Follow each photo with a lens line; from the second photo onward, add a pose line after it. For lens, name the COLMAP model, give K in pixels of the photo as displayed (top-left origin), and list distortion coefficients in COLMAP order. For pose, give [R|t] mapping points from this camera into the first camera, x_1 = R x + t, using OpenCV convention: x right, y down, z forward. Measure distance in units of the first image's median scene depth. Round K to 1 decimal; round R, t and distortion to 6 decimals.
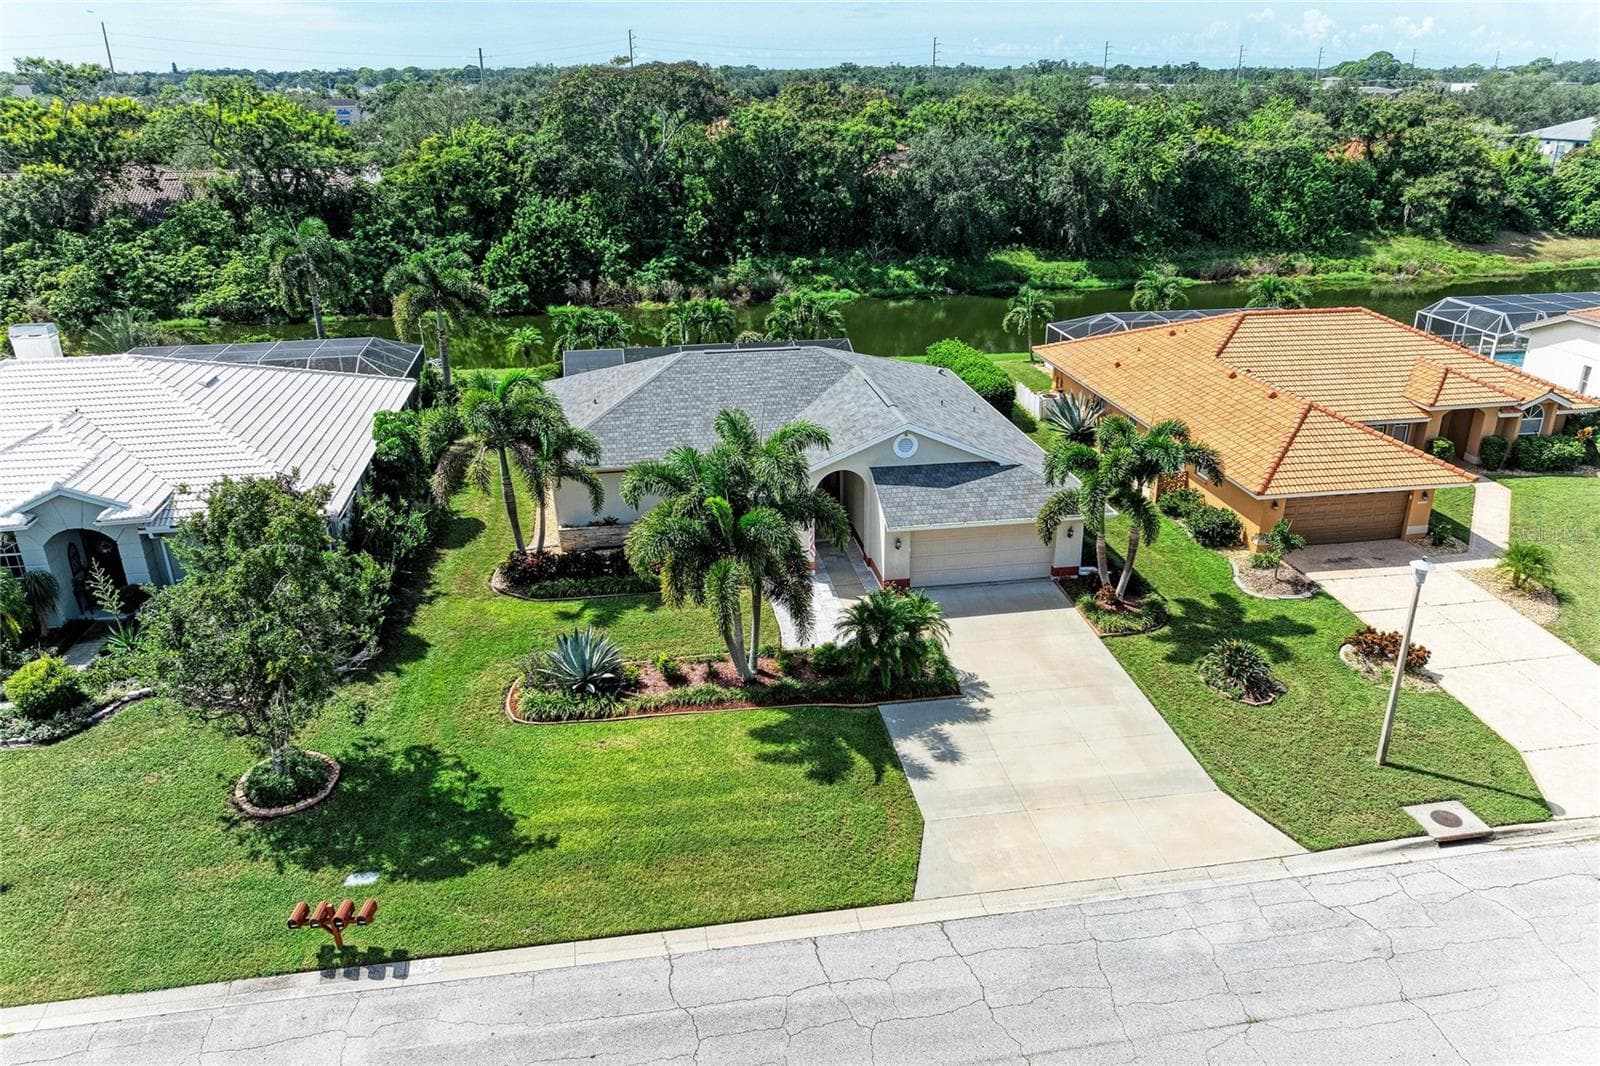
lens RADIAL K [[1129.8, 0, 795.8], [0, 1129.8, 541.8], [0, 0, 1]] dist [-0.026536, 0.009958]
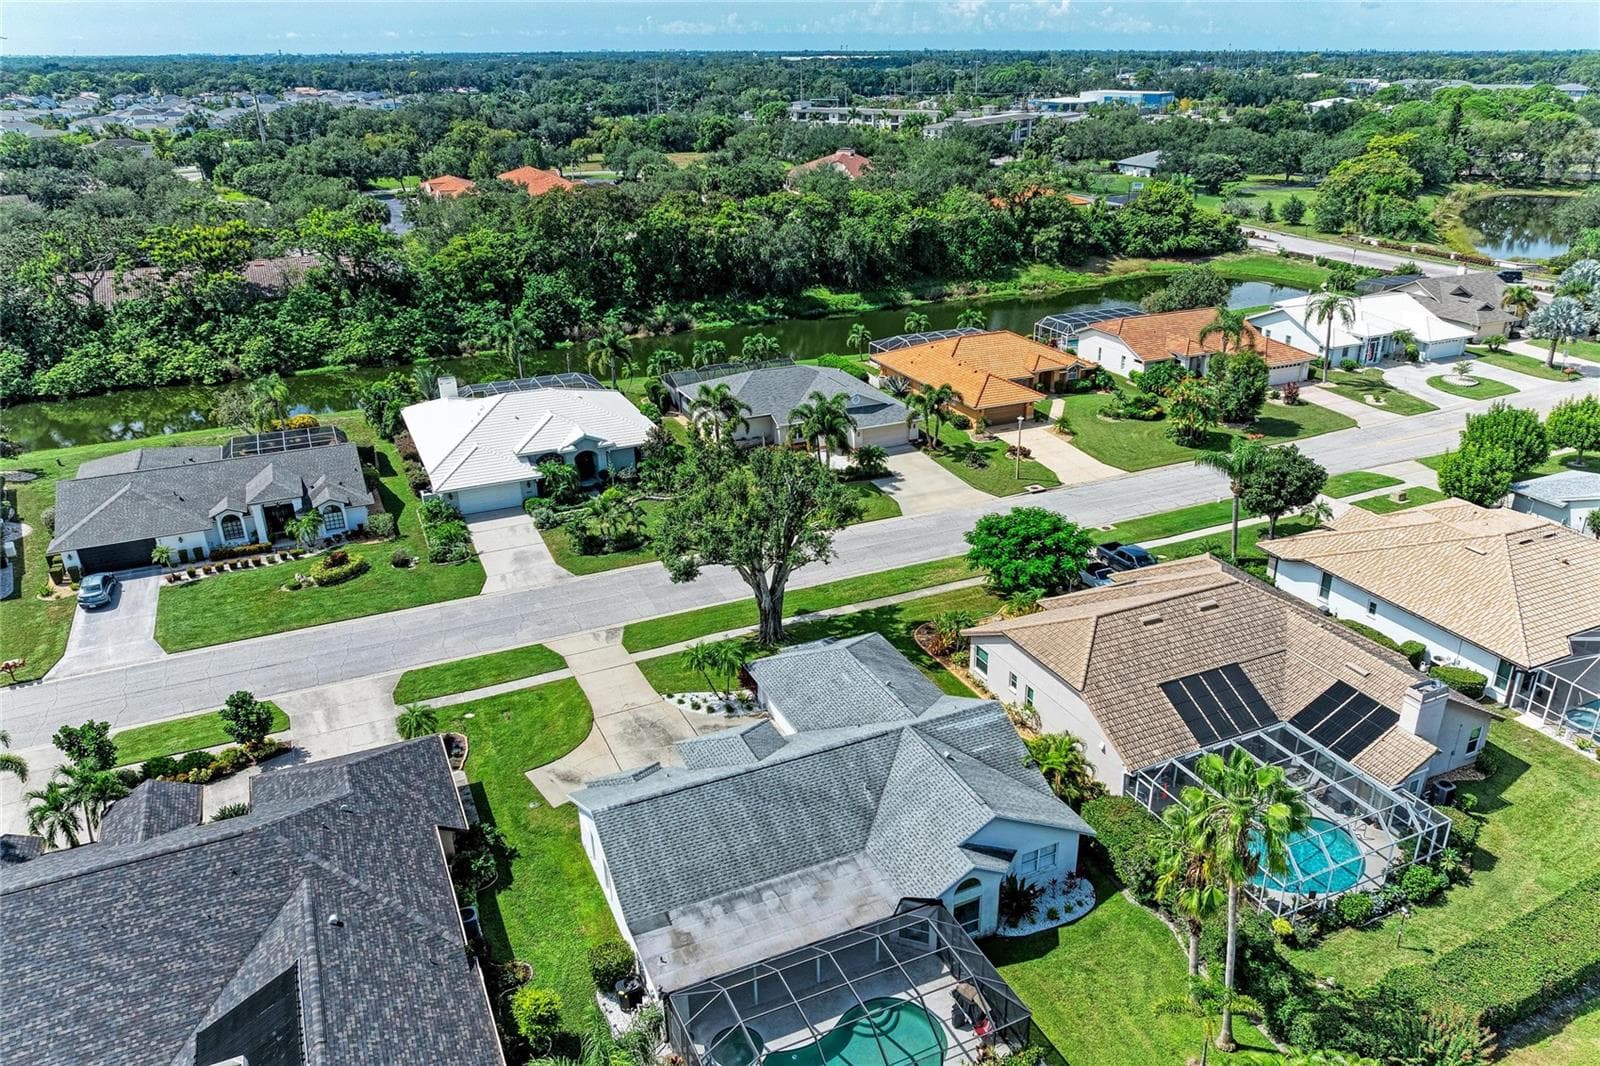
lens RADIAL K [[1129.8, 0, 802.2], [0, 1129.8, 528.7], [0, 0, 1]] dist [-0.026536, 0.009958]
pose [[0.965214, -0.103402, 0.240146, -0.286570], [0.102476, 0.994601, 0.016372, 0.067287], [-0.240542, 0.008807, 0.970599, -0.654640]]
